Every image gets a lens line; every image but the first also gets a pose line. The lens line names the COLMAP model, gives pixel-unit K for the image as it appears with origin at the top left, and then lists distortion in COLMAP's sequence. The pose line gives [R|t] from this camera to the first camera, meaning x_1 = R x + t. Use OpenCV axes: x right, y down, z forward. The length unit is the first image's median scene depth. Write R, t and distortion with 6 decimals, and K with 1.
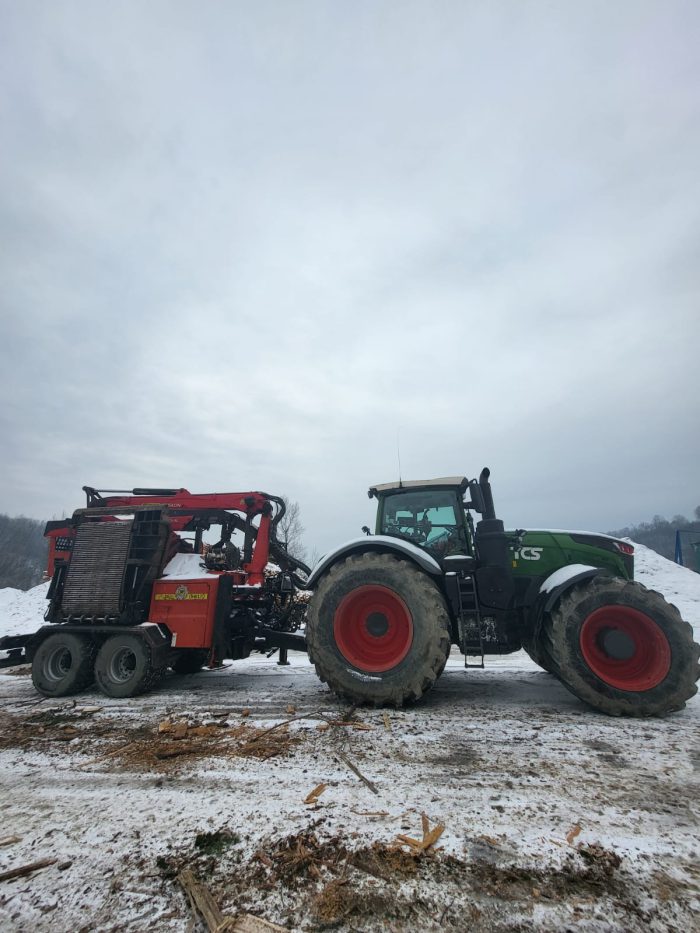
lens RADIAL K [[363.7, 0, 347.9], [0, 363.7, 474.1], [0, 0, 1]] dist [-0.000731, -0.000507]
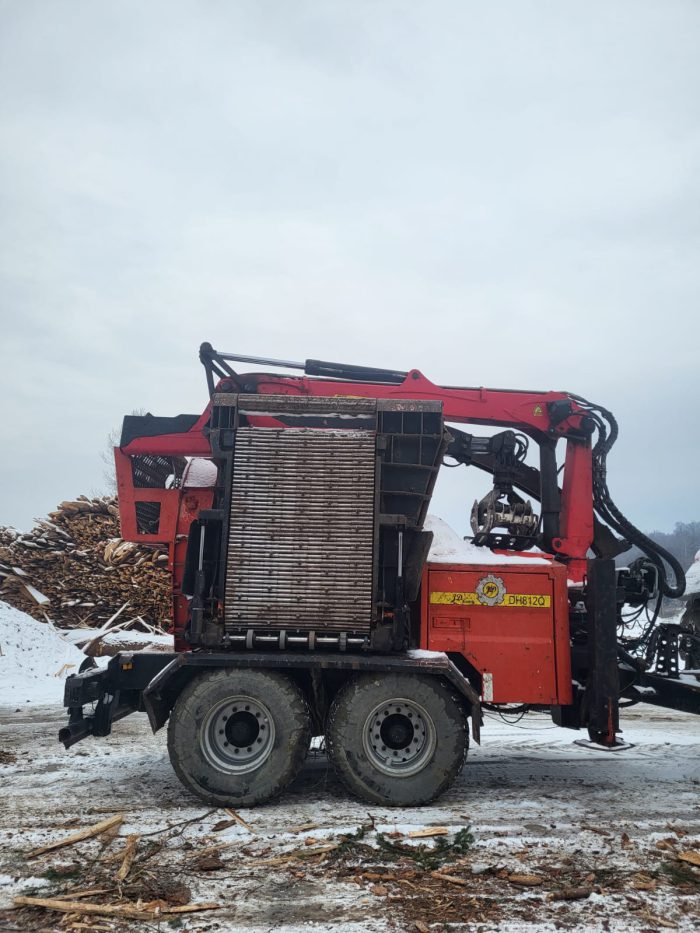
lens RADIAL K [[704.7, 0, 355.9], [0, 704.7, 462.4], [0, 0, 1]] dist [0.069089, -0.055215]
pose [[0.980432, 0.074826, 0.182080, -0.918249], [-0.093855, 0.990728, 0.098231, 0.099457], [-0.173042, -0.113398, 0.978365, 0.174162]]
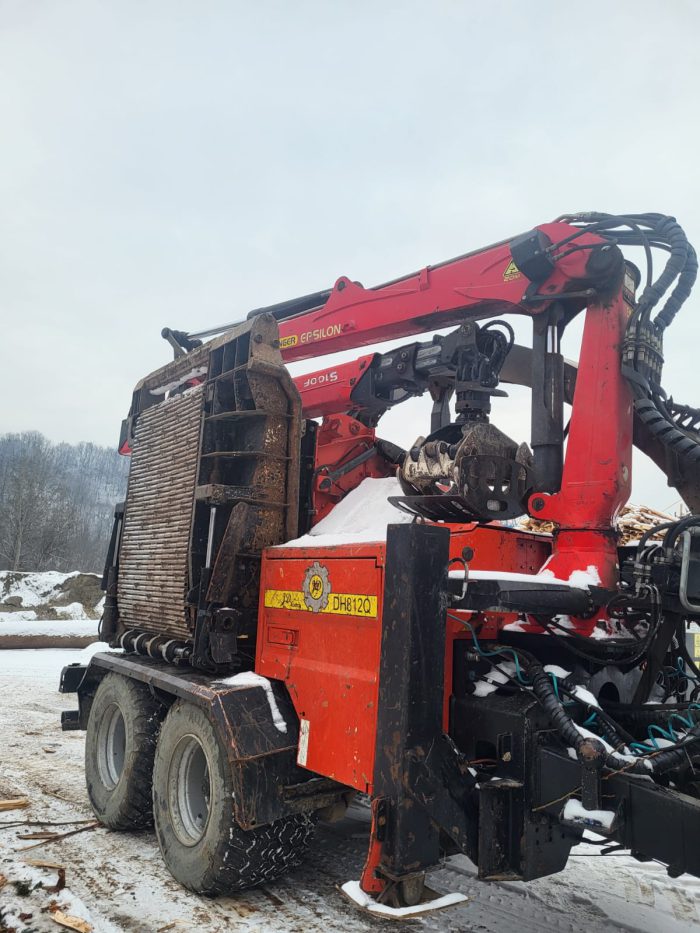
lens RADIAL K [[704.7, 0, 355.9], [0, 704.7, 462.4], [0, 0, 1]] dist [0.069089, -0.055215]
pose [[0.731865, -0.073645, -0.677458, -0.042291], [0.150911, 0.986975, 0.055739, 0.225212], [0.664529, -0.143030, 0.733446, 0.700715]]
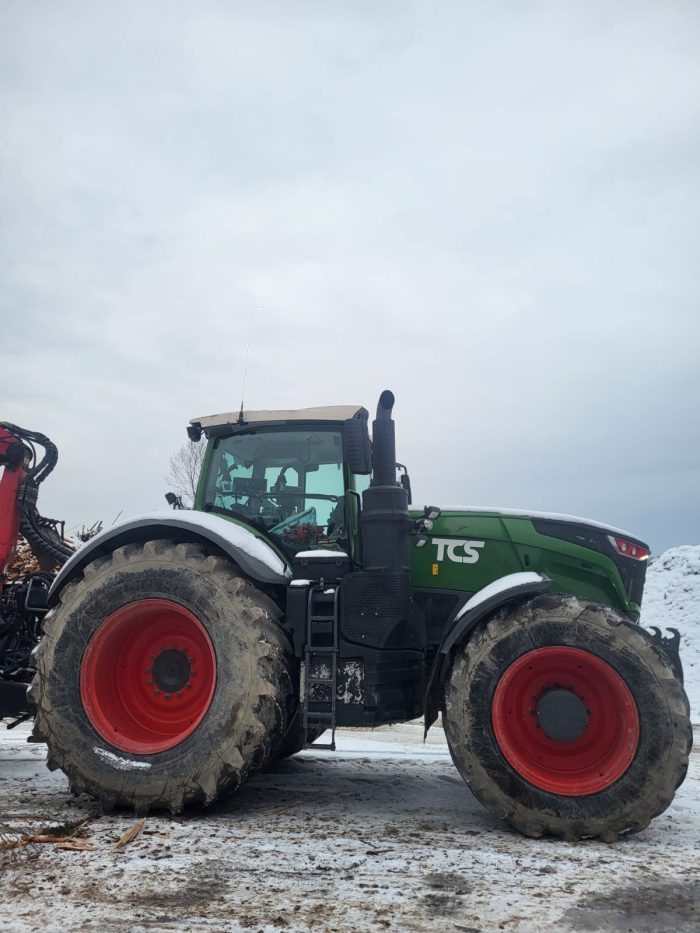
lens RADIAL K [[704.7, 0, 355.9], [0, 704.7, 462.4], [0, 0, 1]] dist [0.069089, -0.055215]
pose [[0.999398, 0.030608, 0.016311, 0.337056], [-0.031994, 0.995161, 0.092903, -0.007763], [-0.013389, -0.093369, 0.995542, -0.041887]]
